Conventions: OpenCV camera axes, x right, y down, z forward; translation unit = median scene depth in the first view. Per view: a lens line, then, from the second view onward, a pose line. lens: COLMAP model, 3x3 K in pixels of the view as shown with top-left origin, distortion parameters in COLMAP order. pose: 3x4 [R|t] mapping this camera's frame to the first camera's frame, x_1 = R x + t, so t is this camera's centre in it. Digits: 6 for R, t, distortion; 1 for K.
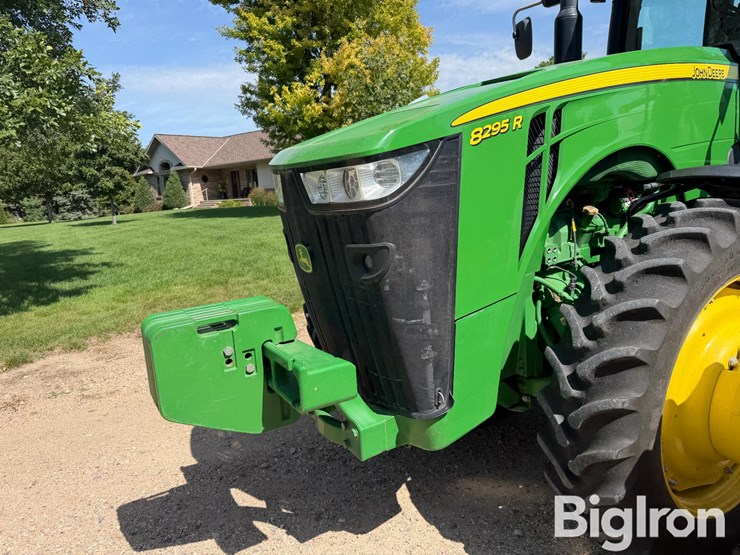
lens RADIAL K [[541.4, 0, 371.1], [0, 541.4, 275.3], [0, 0, 1]] dist [0.022526, -0.000686]
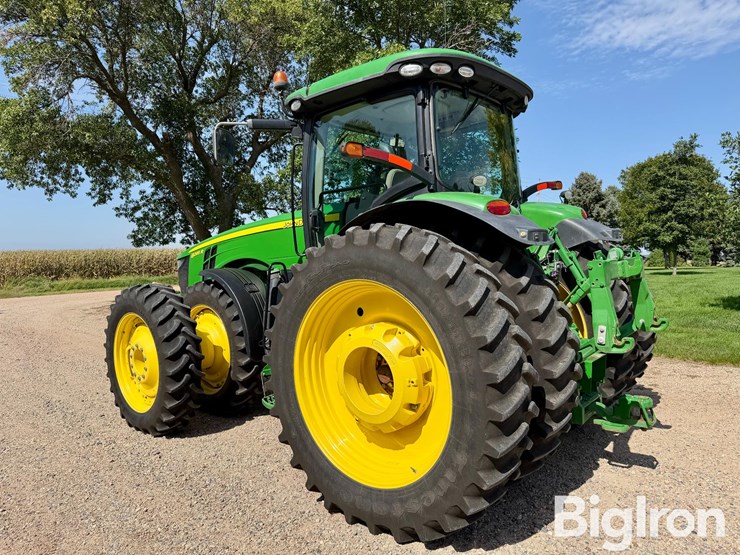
lens RADIAL K [[541.4, 0, 371.1], [0, 541.4, 275.3], [0, 0, 1]] dist [0.022526, -0.000686]
pose [[0.336175, 0.101483, -0.936316, 2.467148], [-0.169003, 0.984540, 0.046031, -0.311219], [0.926512, 0.142766, 0.348129, 0.552648]]
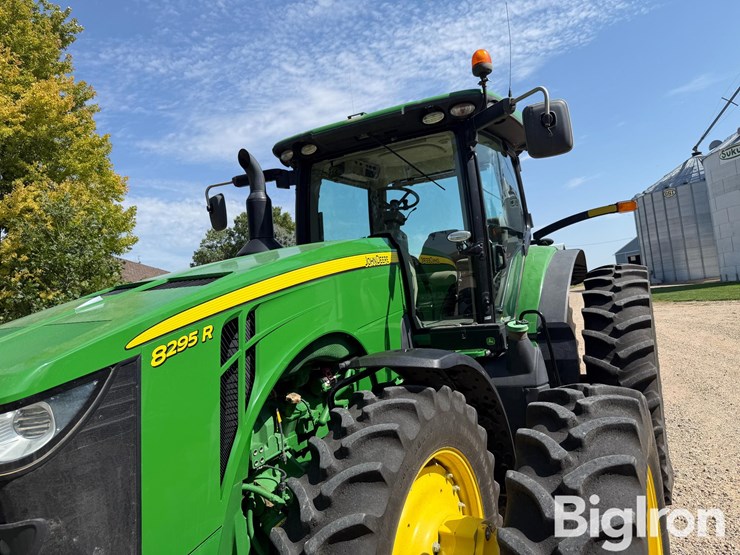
lens RADIAL K [[544.6, 0, 381.9], [0, 544.6, 275.9], [0, 0, 1]] dist [-0.002562, -0.005470]
pose [[0.859464, -0.001050, 0.511194, 0.035452], [0.129679, 0.967735, -0.216039, -0.092900], [-0.494474, 0.251969, 0.831870, 0.043242]]
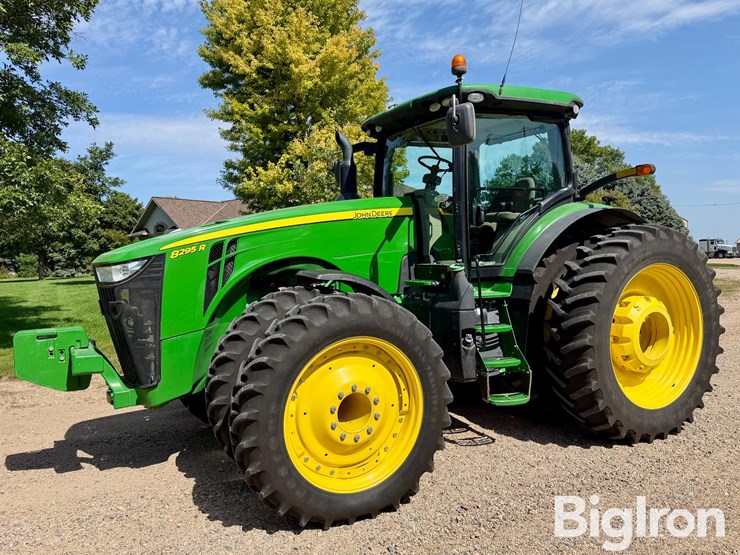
lens RADIAL K [[592.0, 0, 350.4], [0, 592.0, 274.9], [0, 0, 1]] dist [0.117465, -0.151768]
pose [[0.996543, 0.047082, -0.068454, 0.676907], [-0.055420, 0.990544, -0.125507, 0.054854], [0.061897, 0.128867, 0.989728, -0.837179]]
